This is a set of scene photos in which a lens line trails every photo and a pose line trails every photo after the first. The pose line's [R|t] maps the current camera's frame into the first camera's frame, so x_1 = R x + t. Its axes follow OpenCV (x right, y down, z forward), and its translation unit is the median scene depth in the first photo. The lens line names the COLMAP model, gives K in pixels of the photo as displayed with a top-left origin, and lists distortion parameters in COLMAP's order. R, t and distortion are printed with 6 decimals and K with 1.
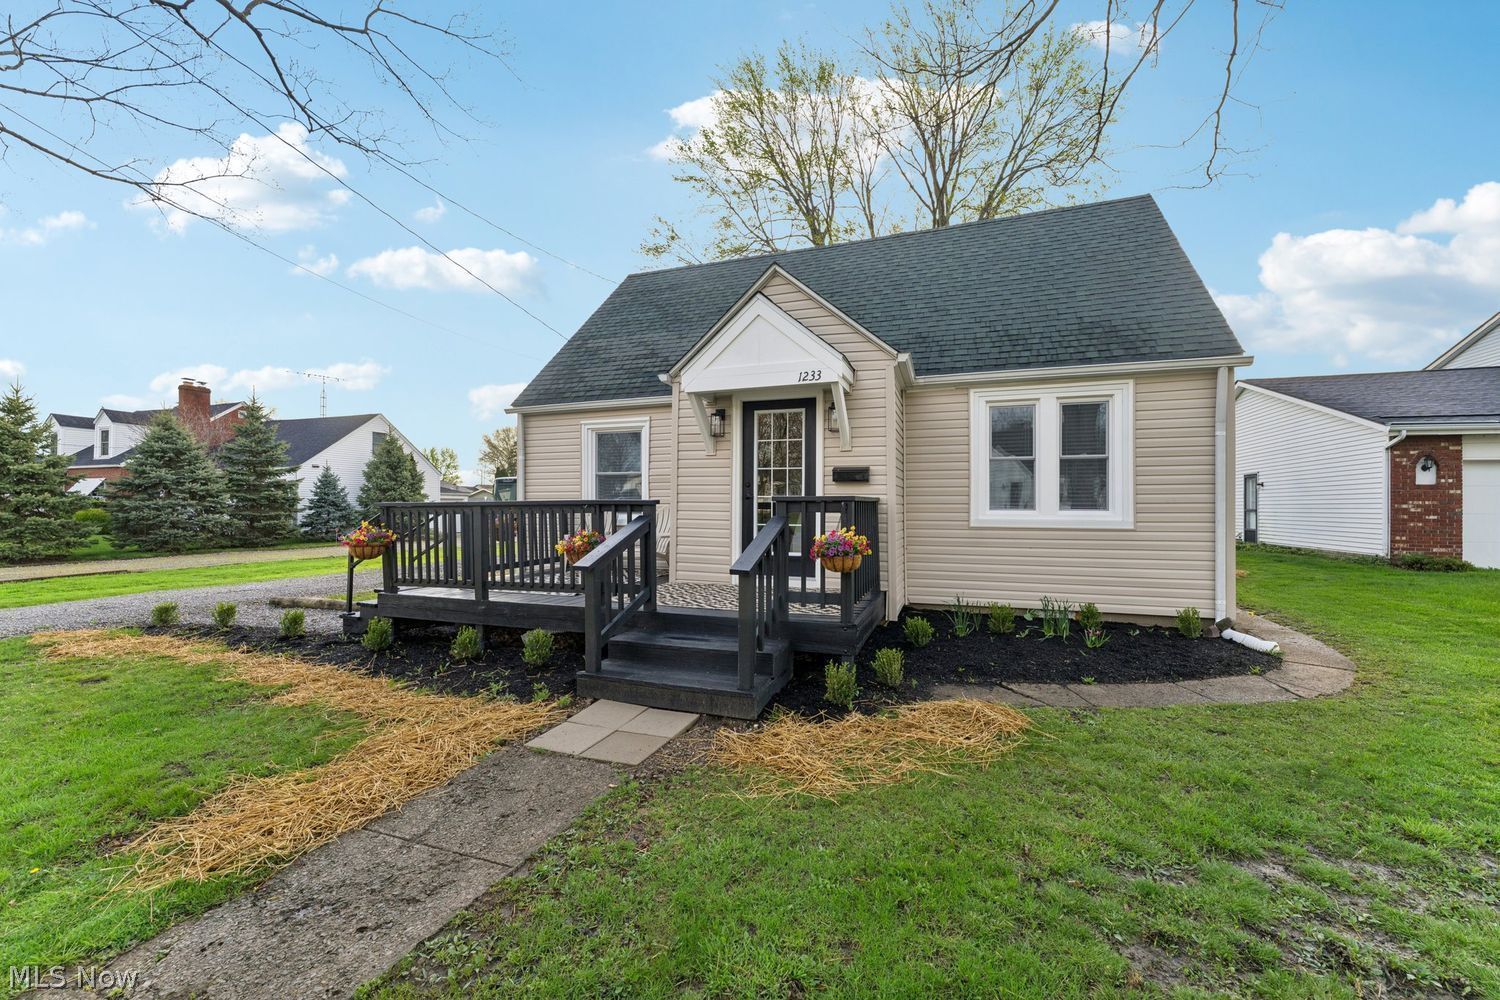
lens RADIAL K [[595.8, 0, 750.0], [0, 595.8, 500.0], [0, 0, 1]] dist [0.000096, 0.000002]
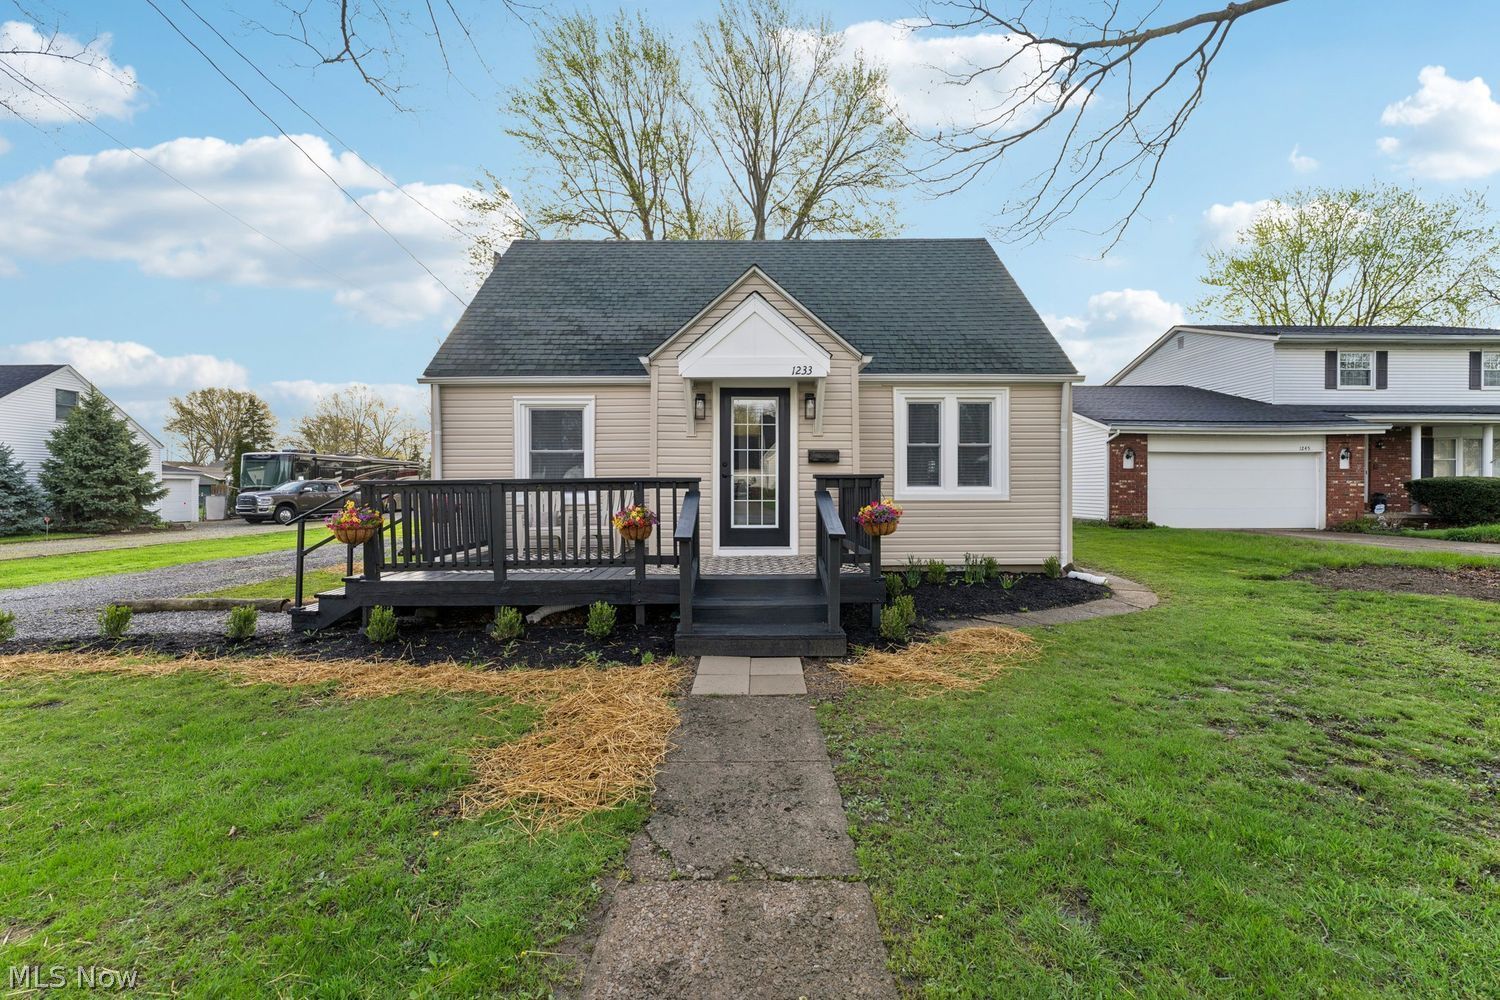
lens RADIAL K [[604.7, 0, 750.8], [0, 604.7, 488.1], [0, 0, 1]] dist [-0.000707, 0.000104]
pose [[0.936815, -0.004838, 0.349792, -0.351504], [0.000607, 0.999925, 0.012203, 0.004421], [-0.349825, -0.011220, 0.936748, -0.054536]]
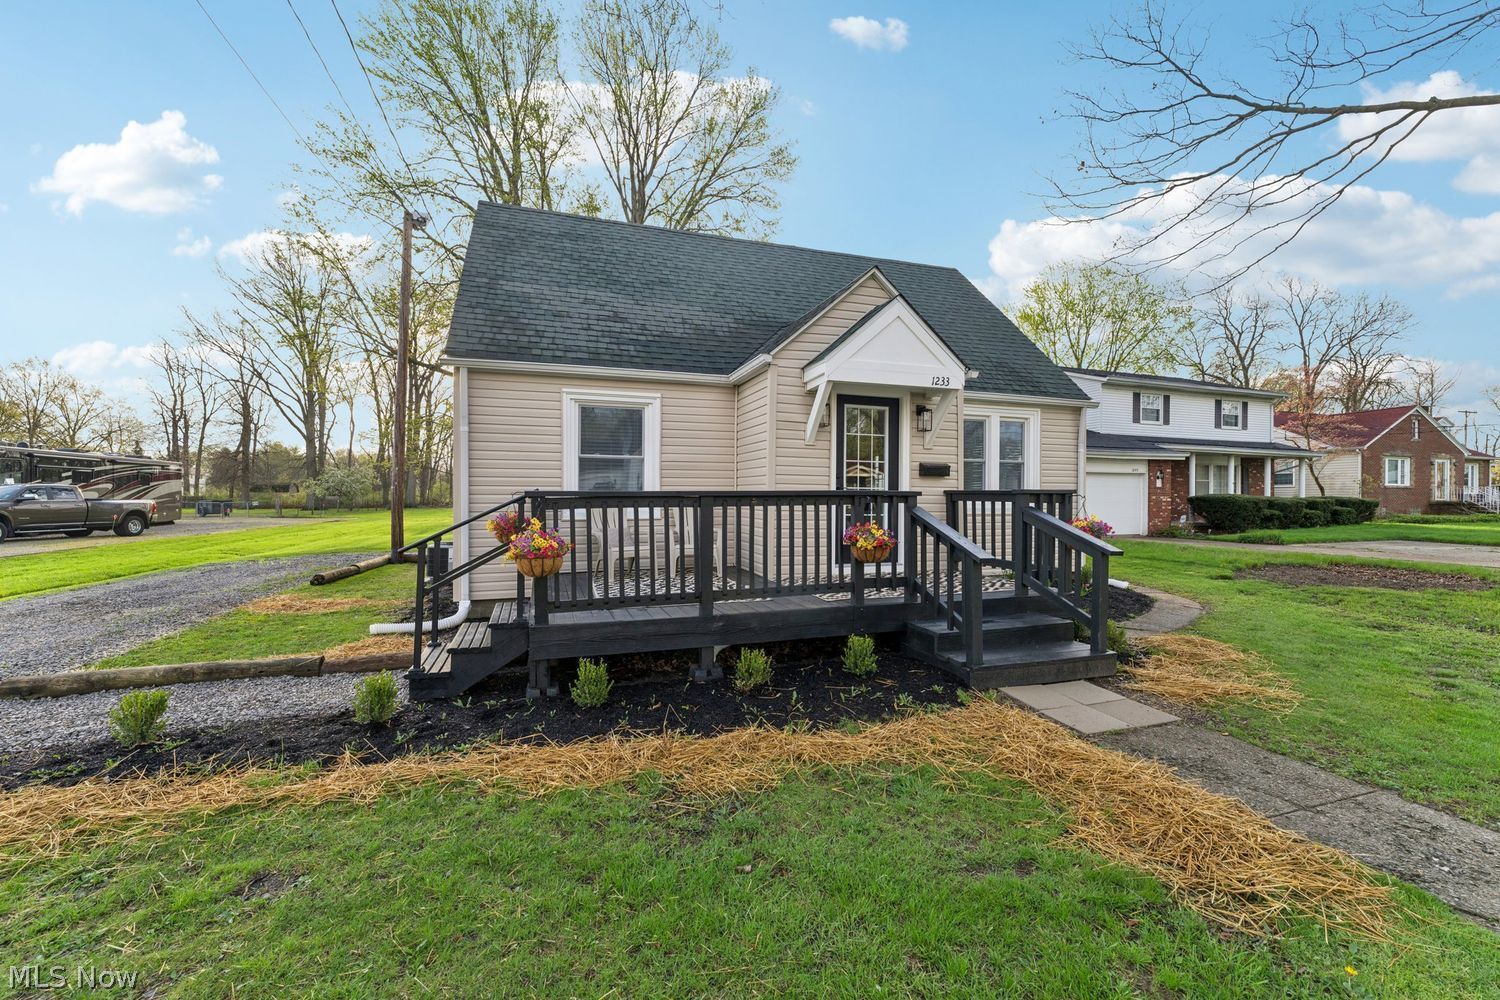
lens RADIAL K [[599.1, 0, 750.5], [0, 599.1, 497.1], [0, 0, 1]] dist [-0.001288, -0.000194]
pose [[0.784133, 0.002103, 0.620589, -0.765612], [-0.009750, 0.999913, 0.008932, 0.002434], [-0.620516, -0.013054, 0.784085, 0.293790]]
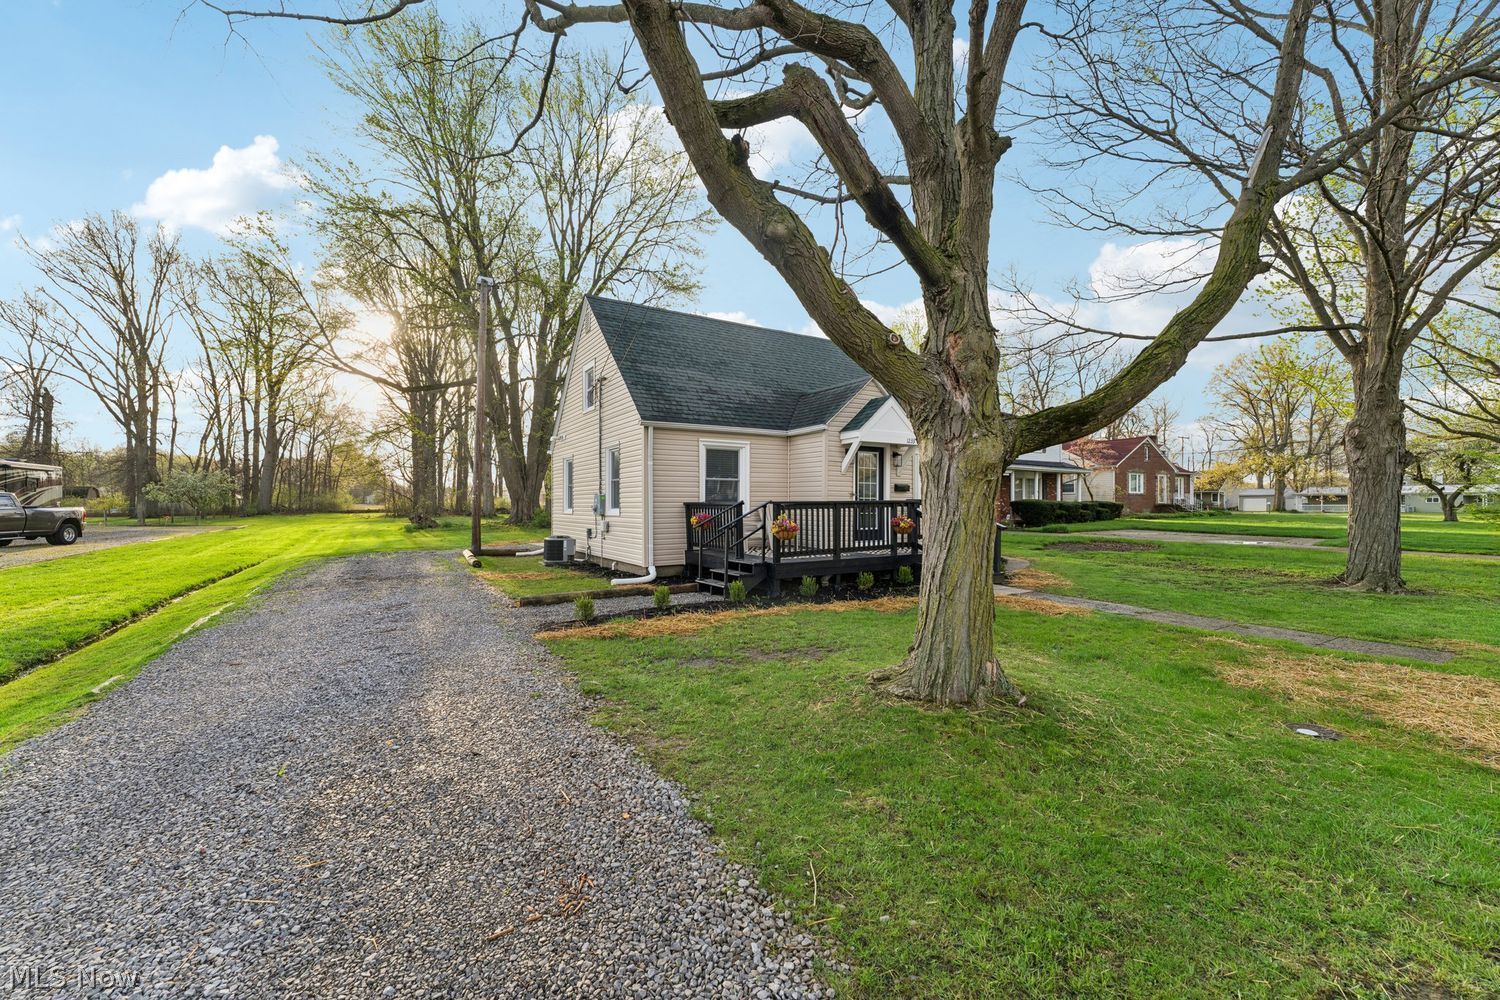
lens RADIAL K [[595.8, 0, 750.0], [0, 595.8, 500.0], [0, 0, 1]] dist [0.000096, 0.000002]
pose [[0.617082, 0.002300, 0.786895, -1.647050], [-0.008767, 0.999954, 0.003953, -0.004584], [-0.786850, -0.009338, 0.617074, 0.134561]]
